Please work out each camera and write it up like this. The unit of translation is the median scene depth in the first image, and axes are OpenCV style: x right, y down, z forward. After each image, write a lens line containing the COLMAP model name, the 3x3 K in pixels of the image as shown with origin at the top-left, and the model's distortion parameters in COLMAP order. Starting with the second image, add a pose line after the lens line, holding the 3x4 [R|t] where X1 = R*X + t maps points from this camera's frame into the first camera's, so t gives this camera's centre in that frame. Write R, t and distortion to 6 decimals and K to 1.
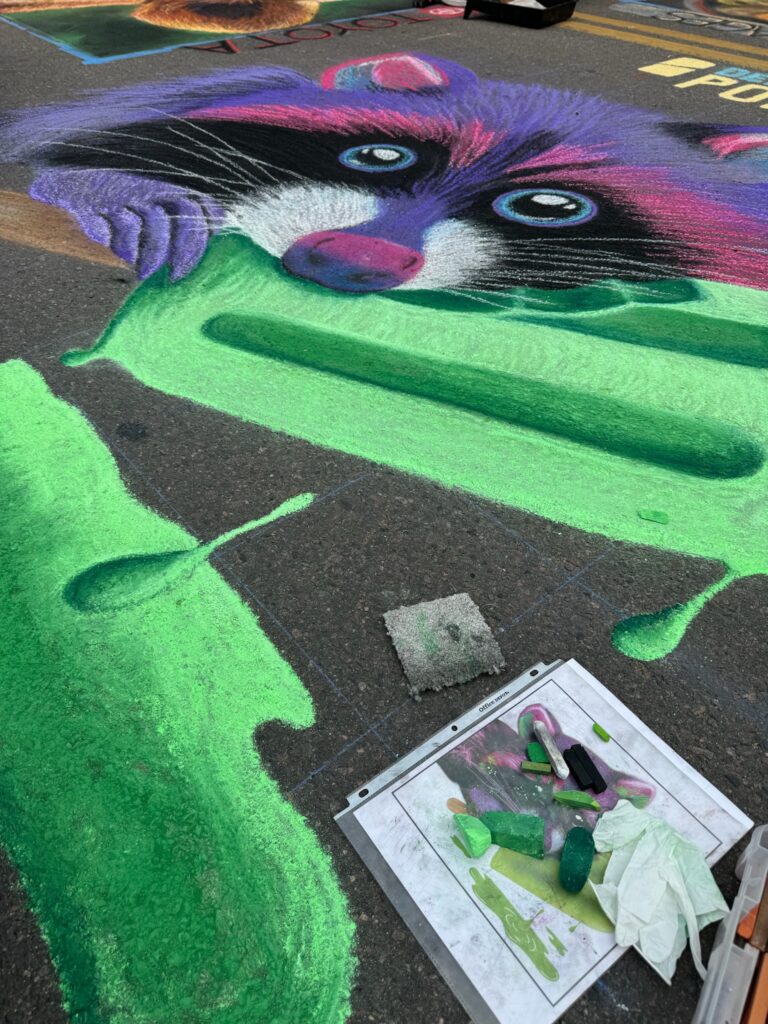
lens RADIAL K [[726.2, 0, 380.2], [0, 726.2, 518.8], [0, 0, 1]] dist [0.036095, -0.050882]
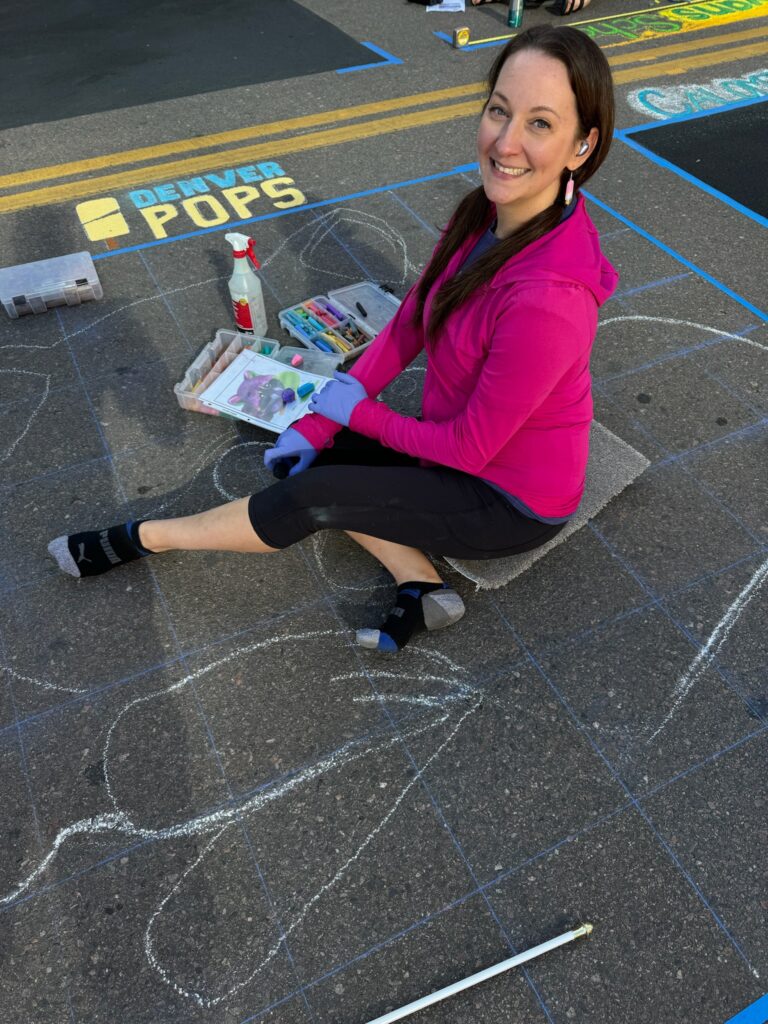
lens RADIAL K [[726.2, 0, 385.8], [0, 726.2, 513.9], [0, 0, 1]] dist [0.036095, -0.050882]
pose [[0.229368, -0.738092, 0.634516, -0.667738], [0.678301, 0.588741, 0.439650, -0.841360], [-0.698068, 0.329551, 0.635687, 0.333703]]
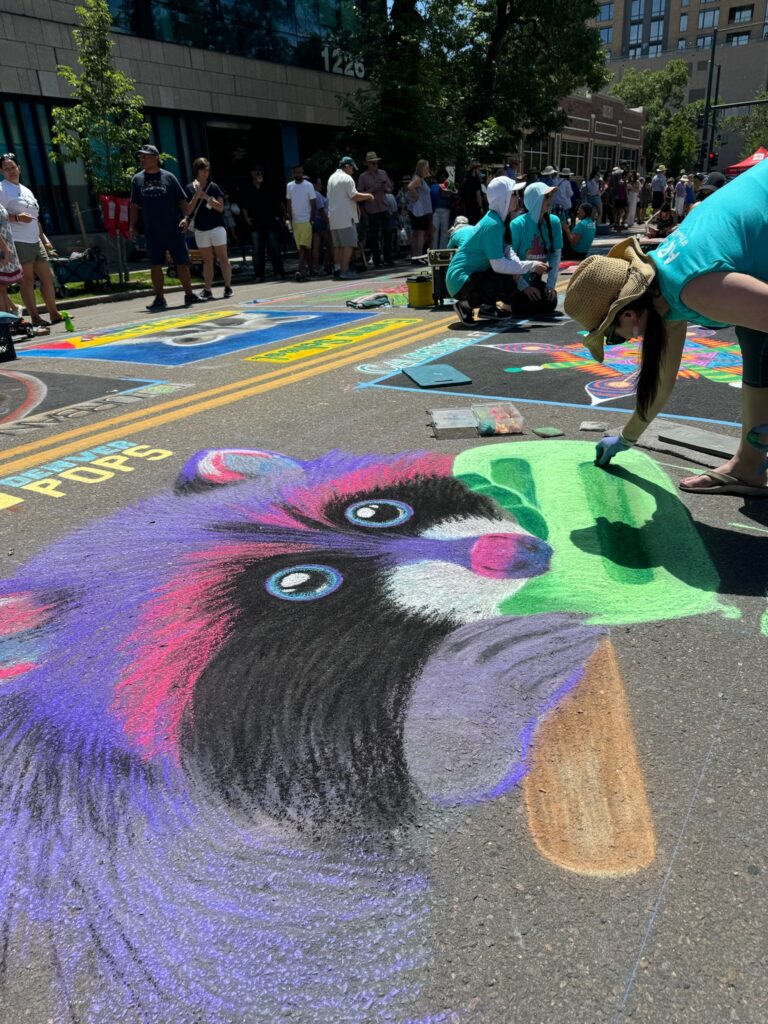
lens RADIAL K [[726.2, 0, 386.8], [0, 726.2, 514.8], [0, 0, 1]] dist [0.036095, -0.050882]
pose [[-0.300408, -0.361146, 0.882796, -1.013377], [0.691898, 0.554564, 0.462316, -1.044086], [-0.656530, 0.749688, 0.083281, 0.848131]]
